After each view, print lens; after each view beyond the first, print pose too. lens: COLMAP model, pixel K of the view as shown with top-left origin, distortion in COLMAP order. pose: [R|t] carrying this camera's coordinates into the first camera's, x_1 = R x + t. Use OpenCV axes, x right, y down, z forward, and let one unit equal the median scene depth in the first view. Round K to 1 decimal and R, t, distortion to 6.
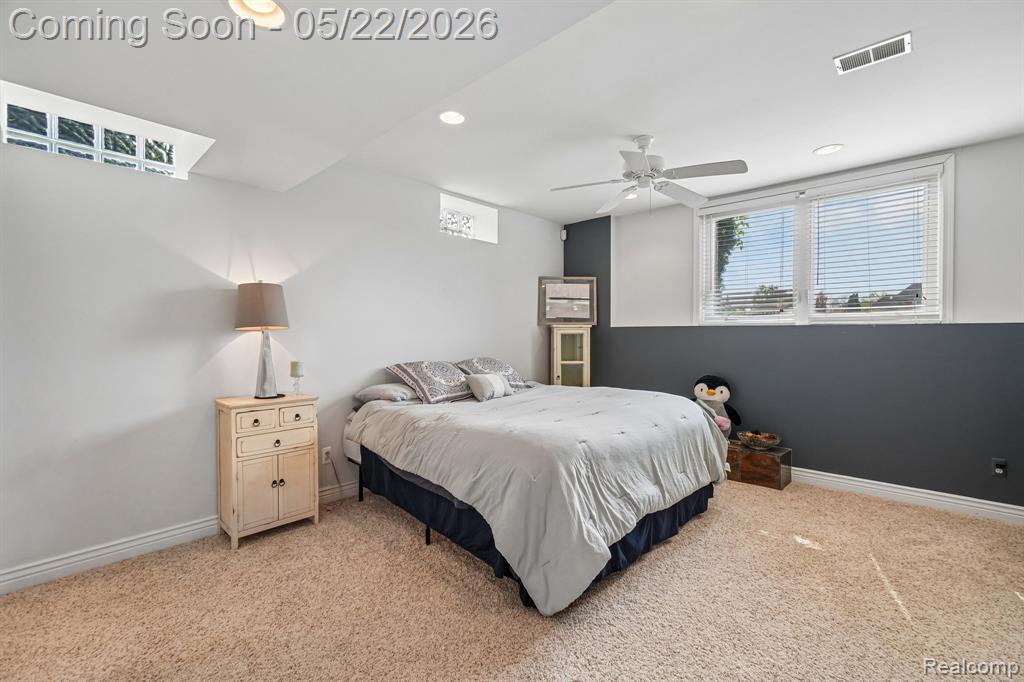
lens RADIAL K [[441.1, 0, 511.0], [0, 441.1, 335.5], [0, 0, 1]] dist [-0.001008, -0.000238]
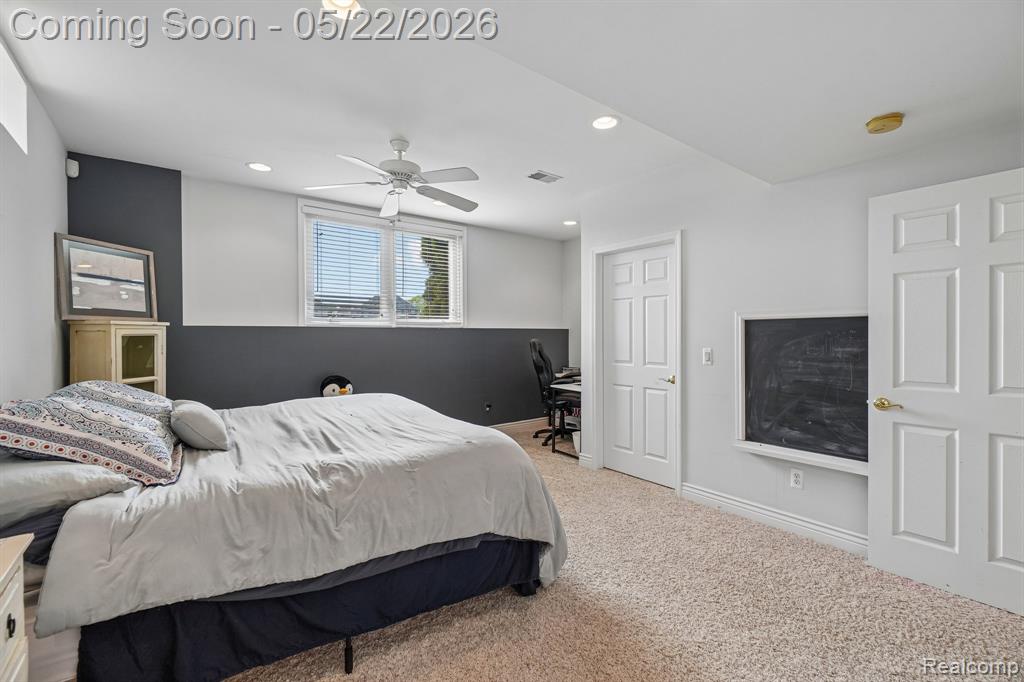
lens RADIAL K [[441.1, 0, 511.7], [0, 441.1, 345.6], [0, 0, 1]] dist [-0.001008, -0.000238]
pose [[0.167518, -0.026231, 0.985520, -0.396955], [0.004762, 0.999656, 0.025798, -0.002633], [-0.985857, 0.000372, 0.167586, 0.345399]]
